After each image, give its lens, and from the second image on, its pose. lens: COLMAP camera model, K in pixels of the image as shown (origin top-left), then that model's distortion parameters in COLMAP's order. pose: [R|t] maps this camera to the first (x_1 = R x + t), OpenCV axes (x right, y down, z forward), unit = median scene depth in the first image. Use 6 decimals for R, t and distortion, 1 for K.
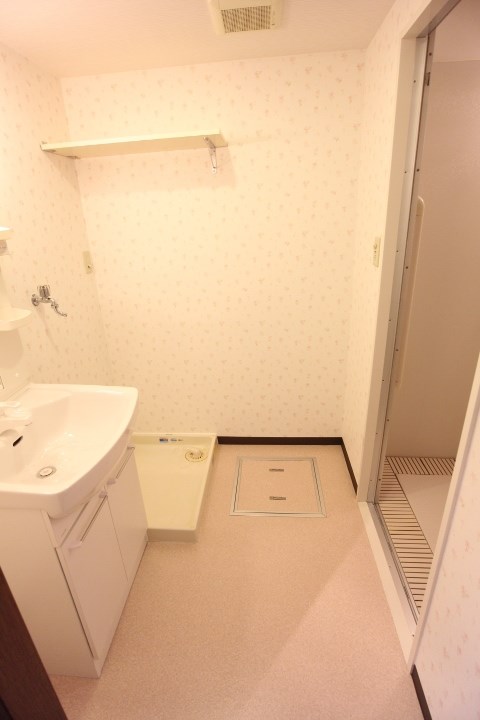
lens RADIAL K [[362.3, 0, 241.0], [0, 362.3, 358.8], [0, 0, 1]] dist [-0.000785, -0.000055]
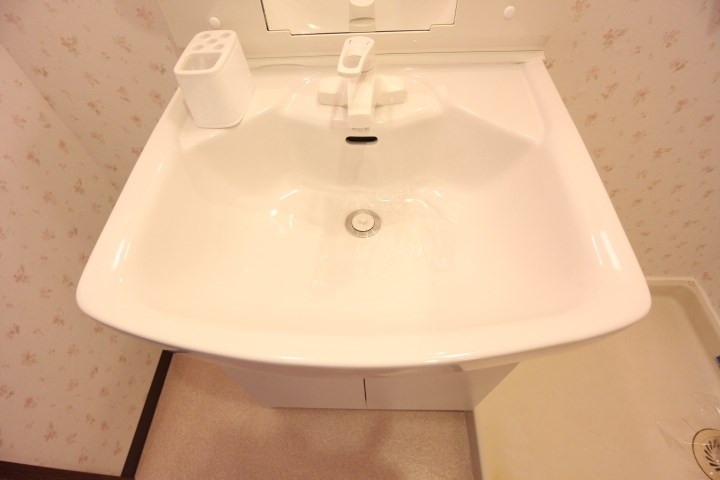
lens RADIAL K [[362.3, 0, 360.1], [0, 362.3, 240.1], [0, 0, 1]] dist [-0.000785, -0.000055]
pose [[0.087251, 0.830296, -0.550451, -0.211728], [-0.385186, 0.537700, 0.750007, -0.049026], [0.918705, 0.146587, 0.366733, 0.724653]]
